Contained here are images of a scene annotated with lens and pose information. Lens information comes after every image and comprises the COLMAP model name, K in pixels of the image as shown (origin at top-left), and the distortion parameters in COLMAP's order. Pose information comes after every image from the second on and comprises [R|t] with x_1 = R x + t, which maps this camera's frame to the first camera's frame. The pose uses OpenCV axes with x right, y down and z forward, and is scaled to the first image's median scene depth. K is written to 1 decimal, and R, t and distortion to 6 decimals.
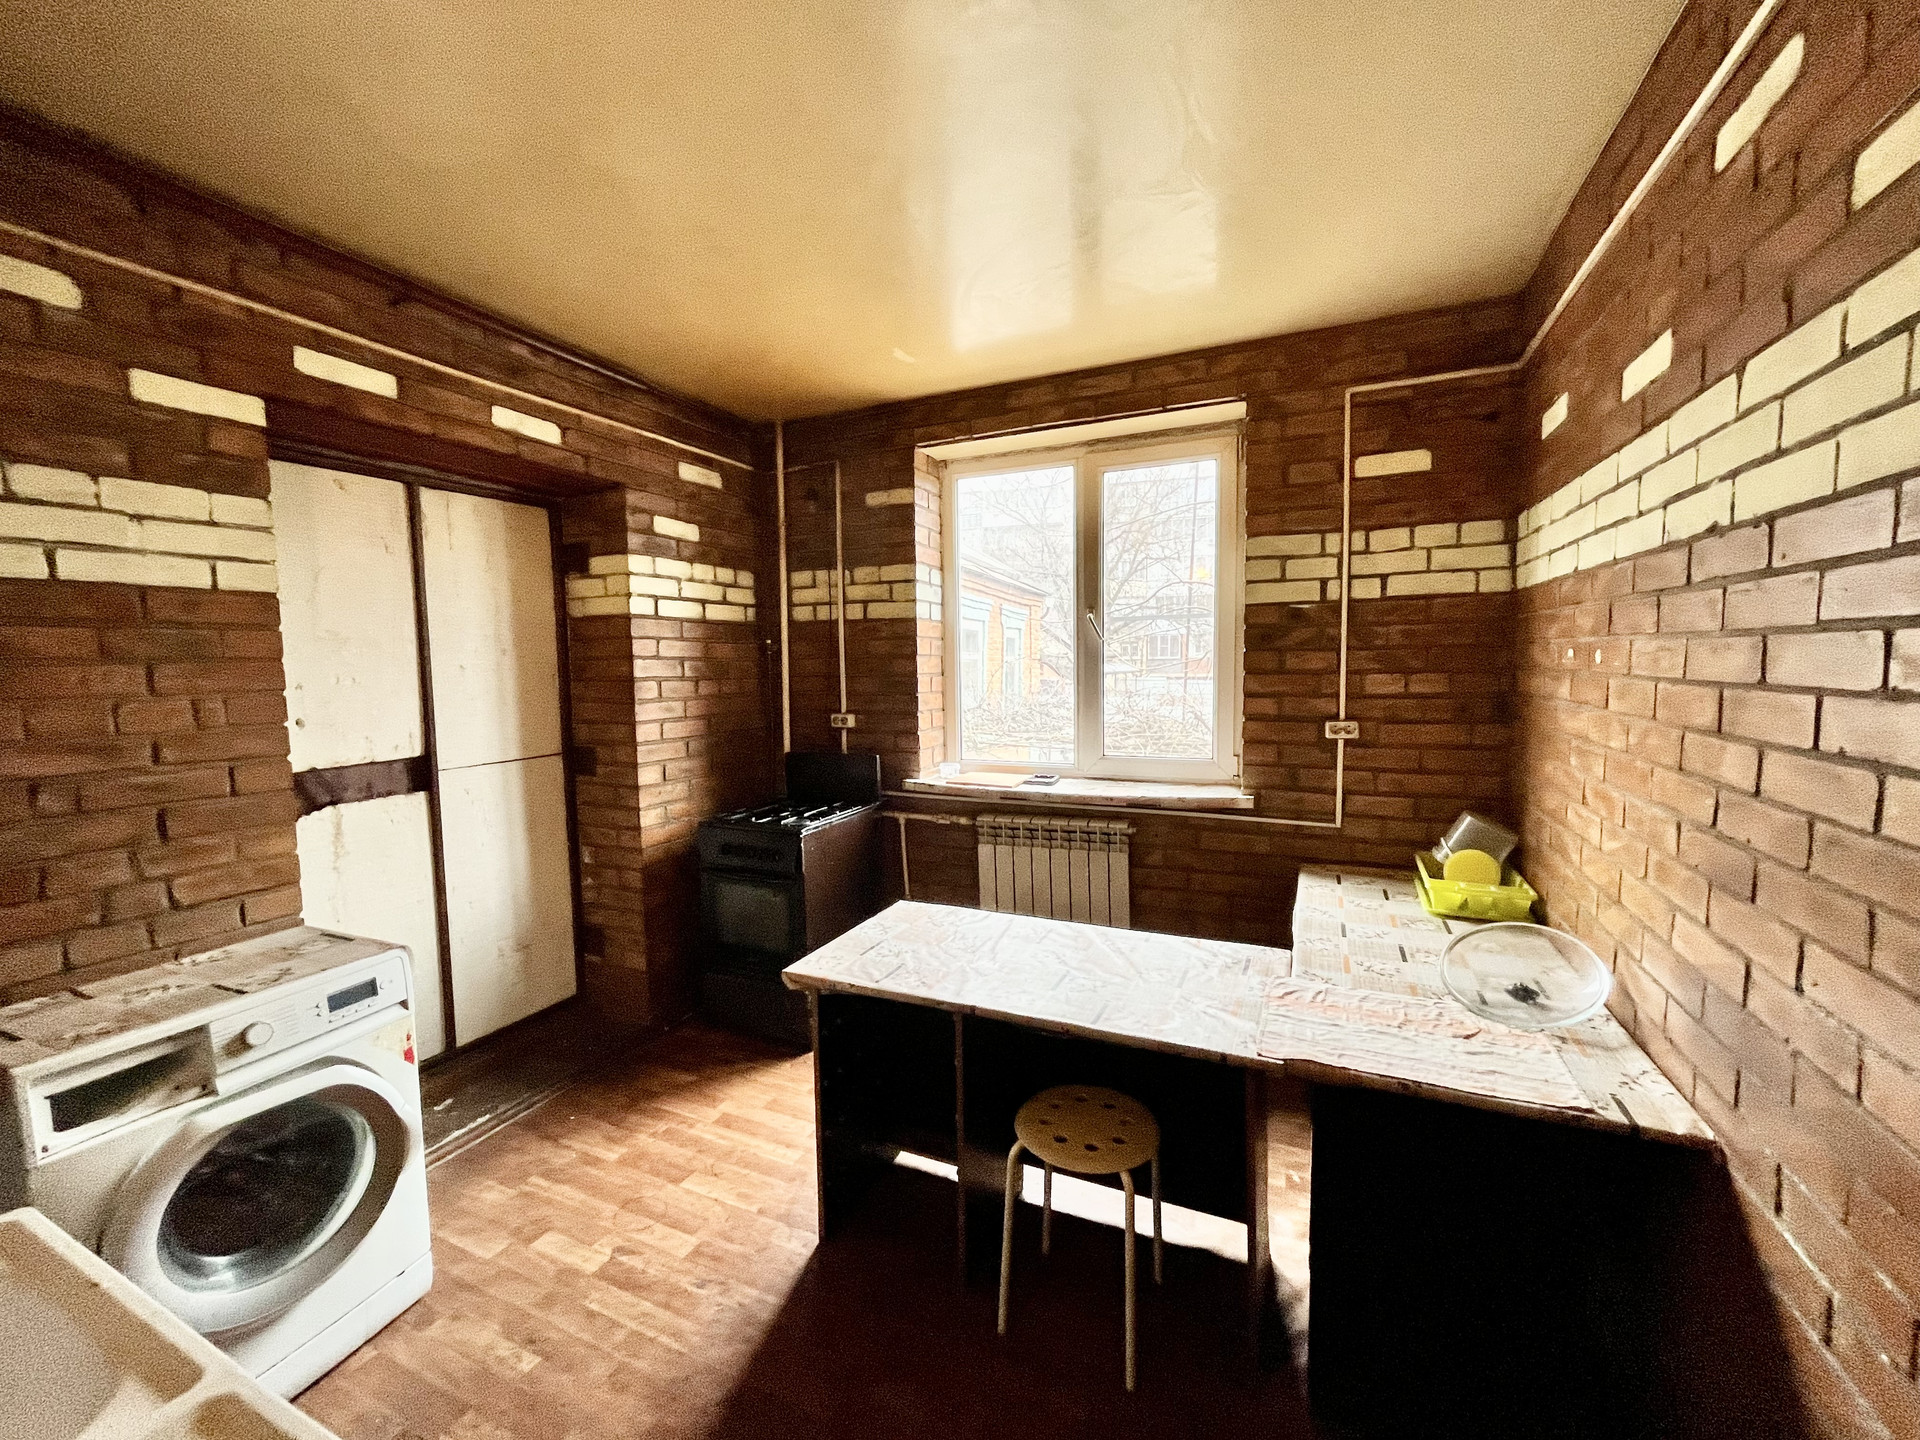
lens RADIAL K [[774.4, 0, 953.9], [0, 774.4, 718.0], [0, 0, 1]] dist [-0.000616, -0.000159]
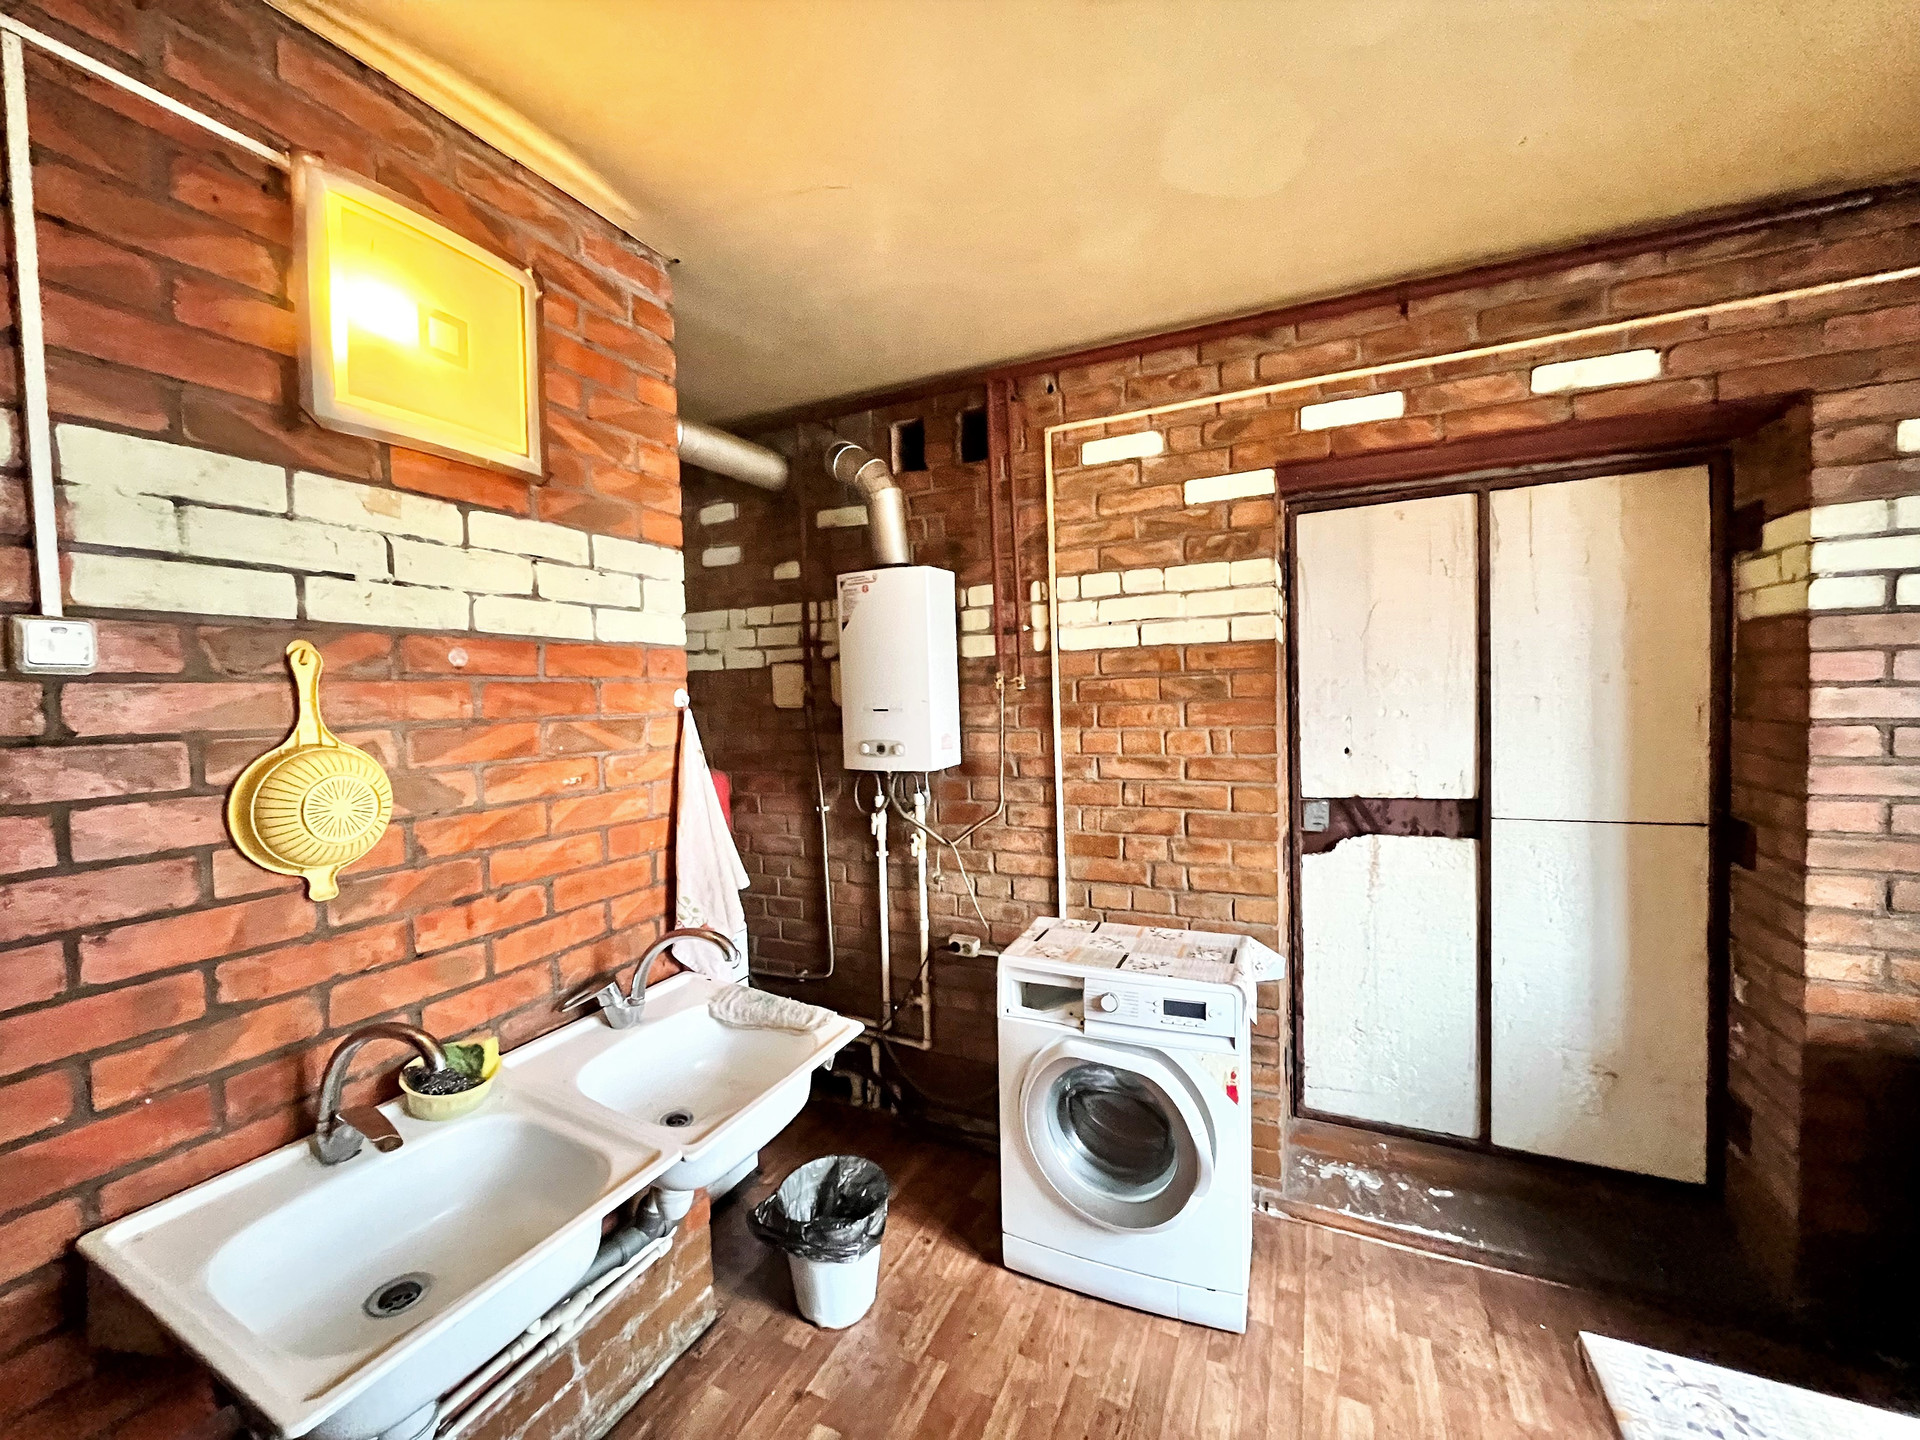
lens RADIAL K [[774.4, 0, 948.3], [0, 774.4, 719.8], [0, 0, 1]] dist [-0.000616, -0.000159]
pose [[-0.005959, 0.052373, -0.998610, 0.212736], [-0.041812, 0.997741, 0.052577, -0.068399], [0.999108, 0.042067, -0.003756, 0.437914]]
